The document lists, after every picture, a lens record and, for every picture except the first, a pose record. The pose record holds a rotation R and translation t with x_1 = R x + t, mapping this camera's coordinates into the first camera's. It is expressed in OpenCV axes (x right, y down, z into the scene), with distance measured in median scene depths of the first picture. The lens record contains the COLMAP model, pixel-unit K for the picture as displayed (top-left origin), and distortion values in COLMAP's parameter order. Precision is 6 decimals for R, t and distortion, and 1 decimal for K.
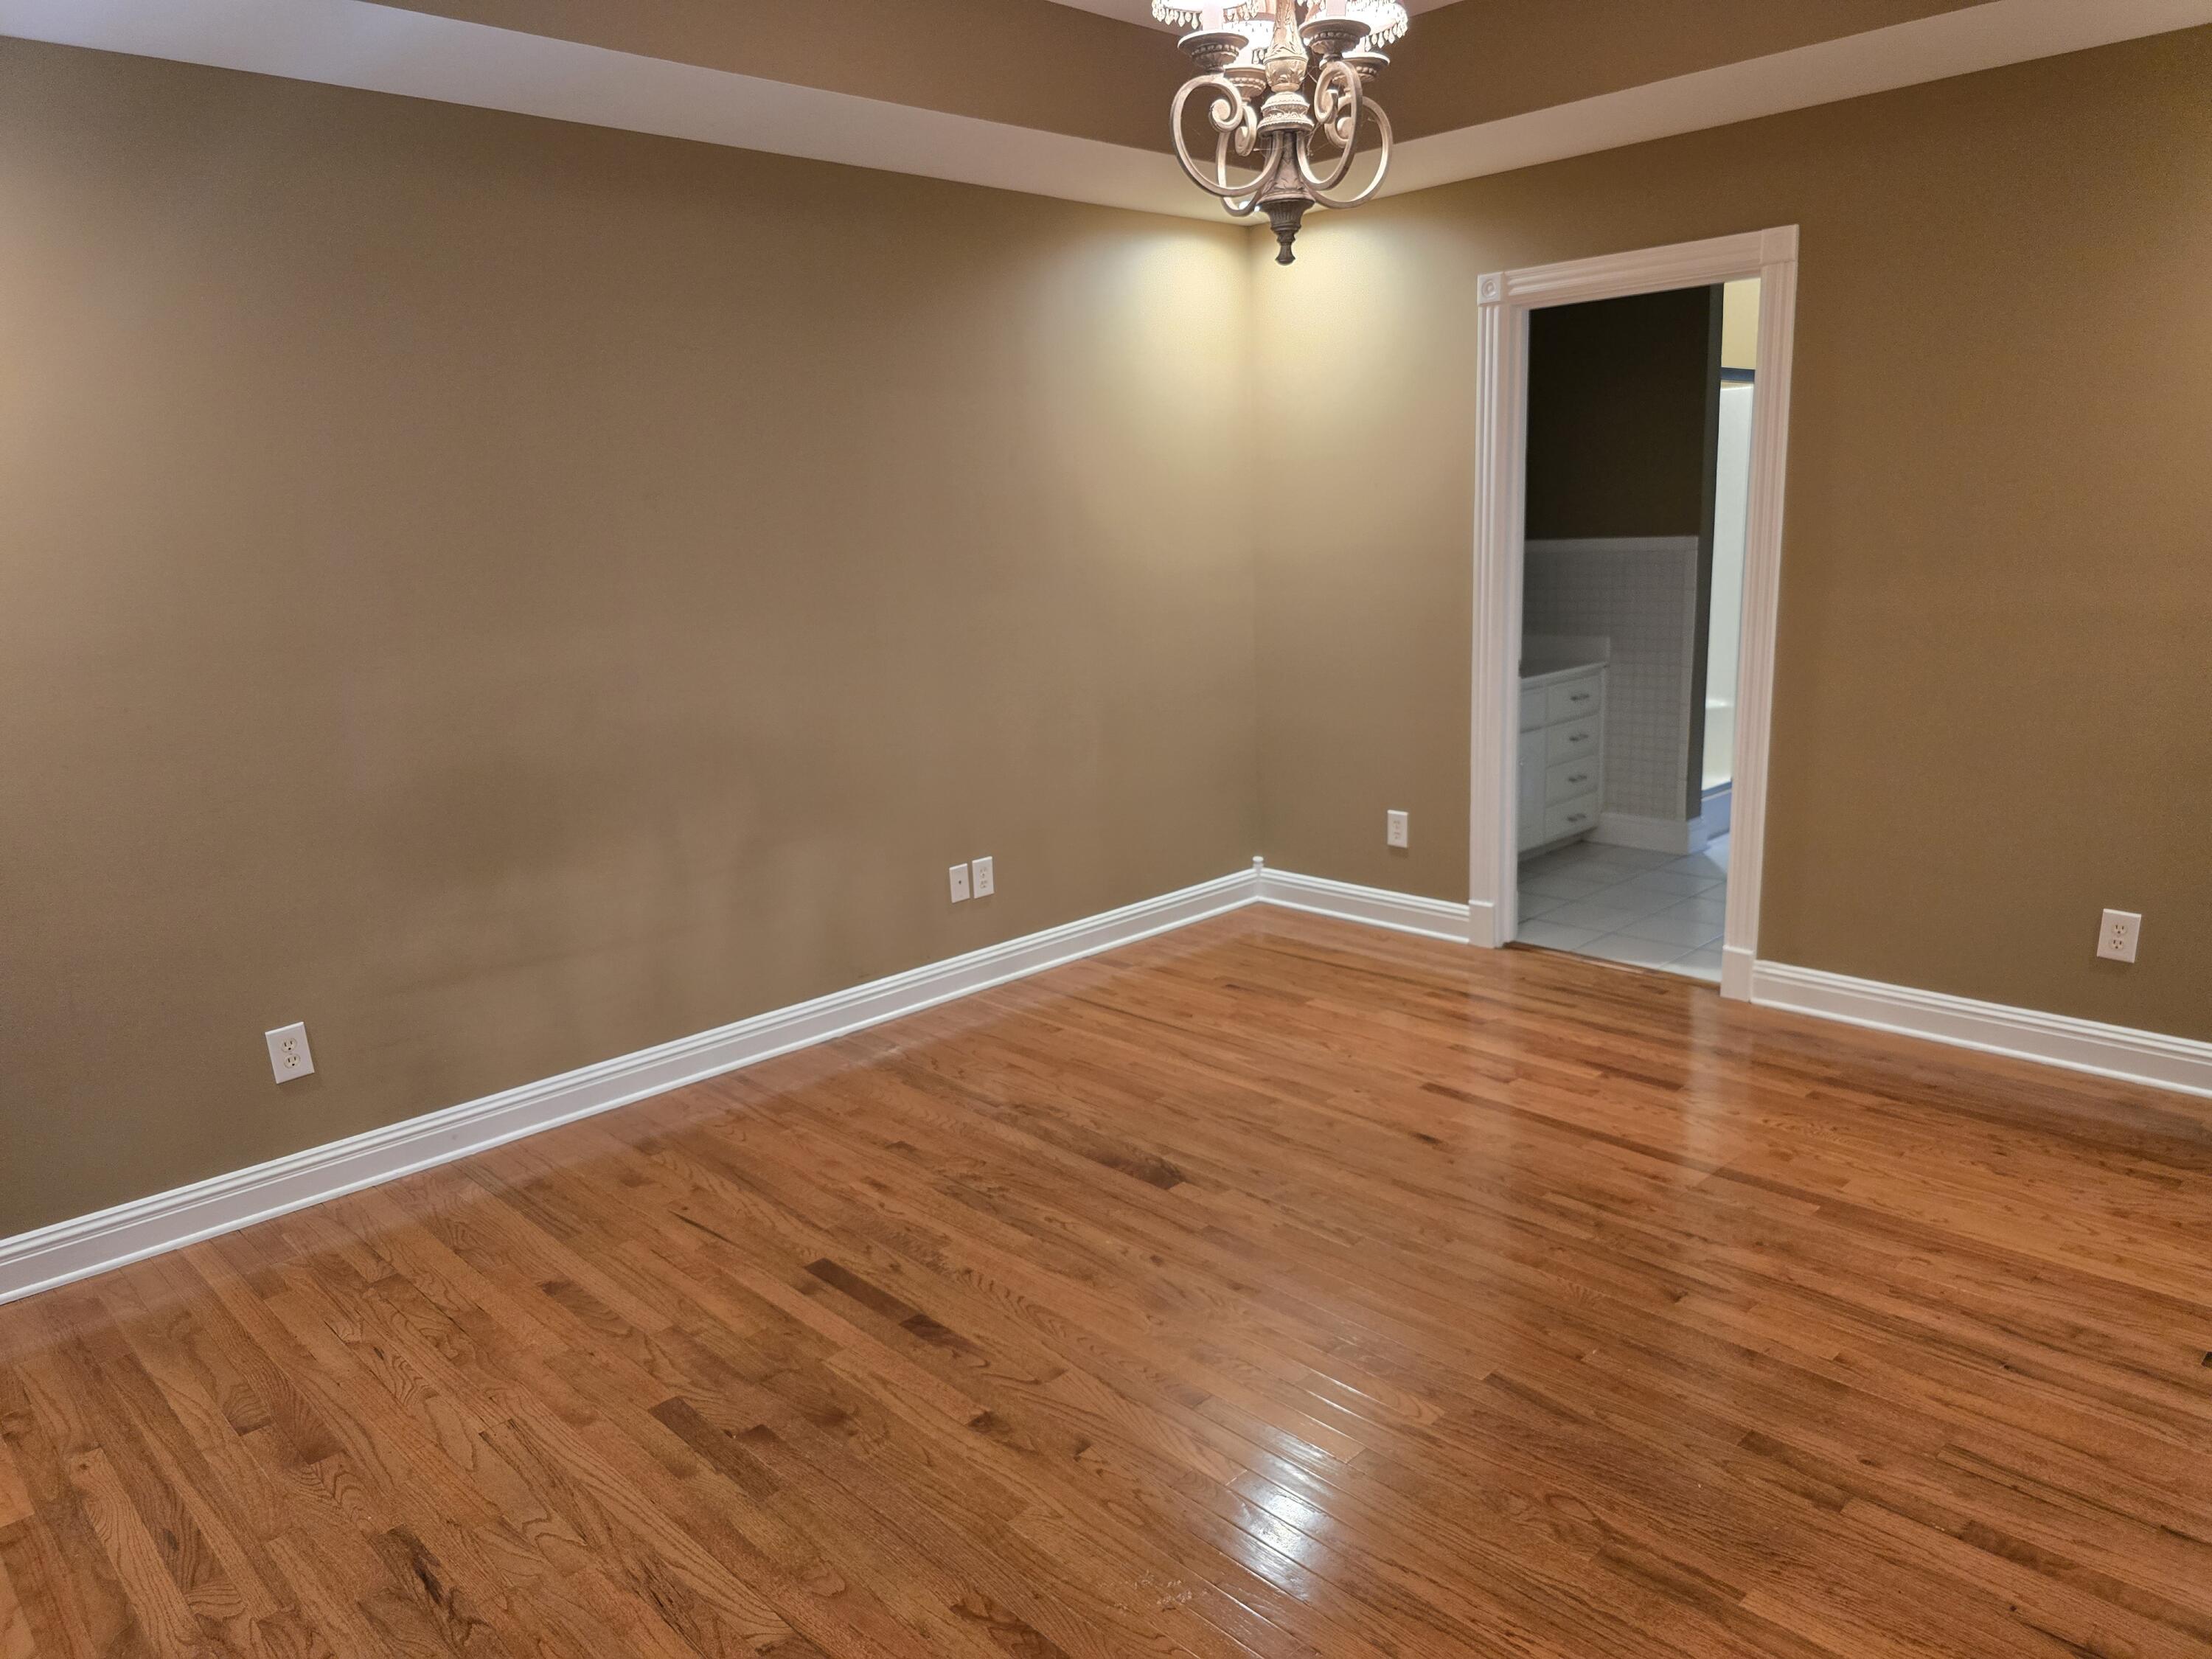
lens RADIAL K [[1490.0, 0, 1120.3], [0, 1490.0, 842.3], [0, 0, 1]] dist [0.045690, -0.041401]
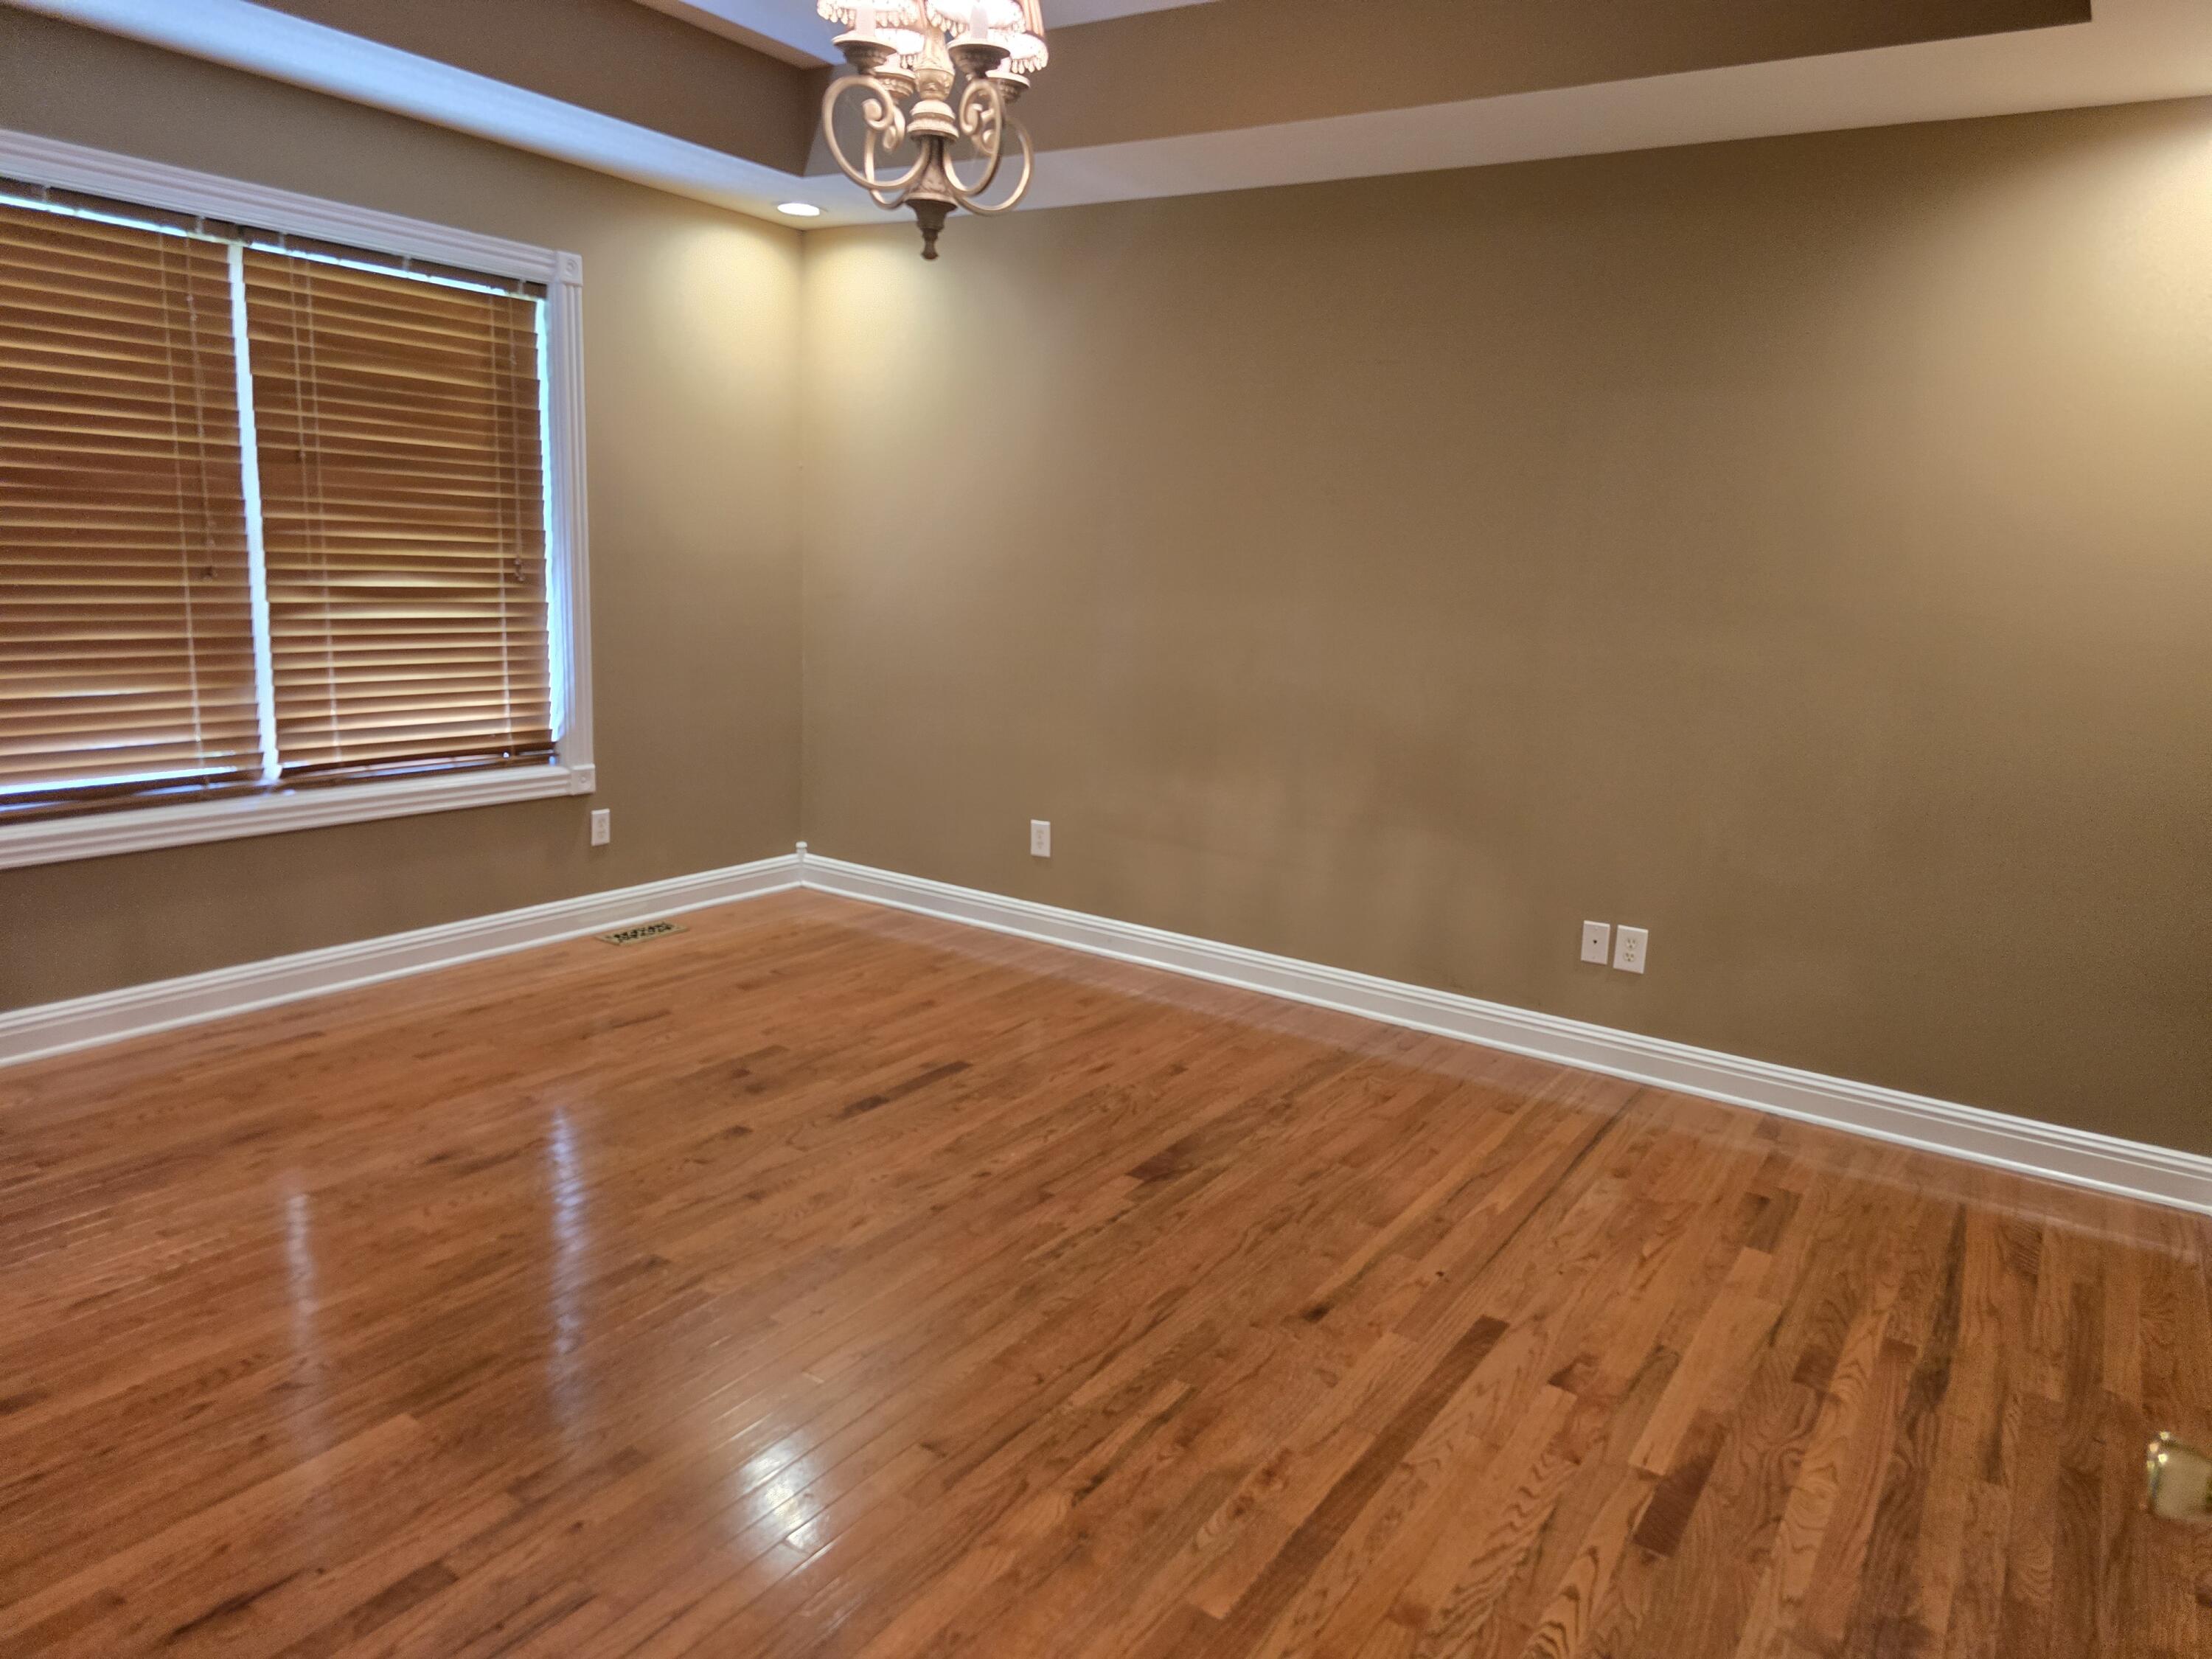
lens RADIAL K [[1490.0, 0, 1120.3], [0, 1490.0, 842.3], [0, 0, 1]] dist [0.045690, -0.041401]
pose [[0.216322, 0.247734, -0.944369, 0.865405], [-0.277395, 0.943004, 0.183834, -0.150231], [0.936086, 0.222196, 0.272713, 0.637898]]
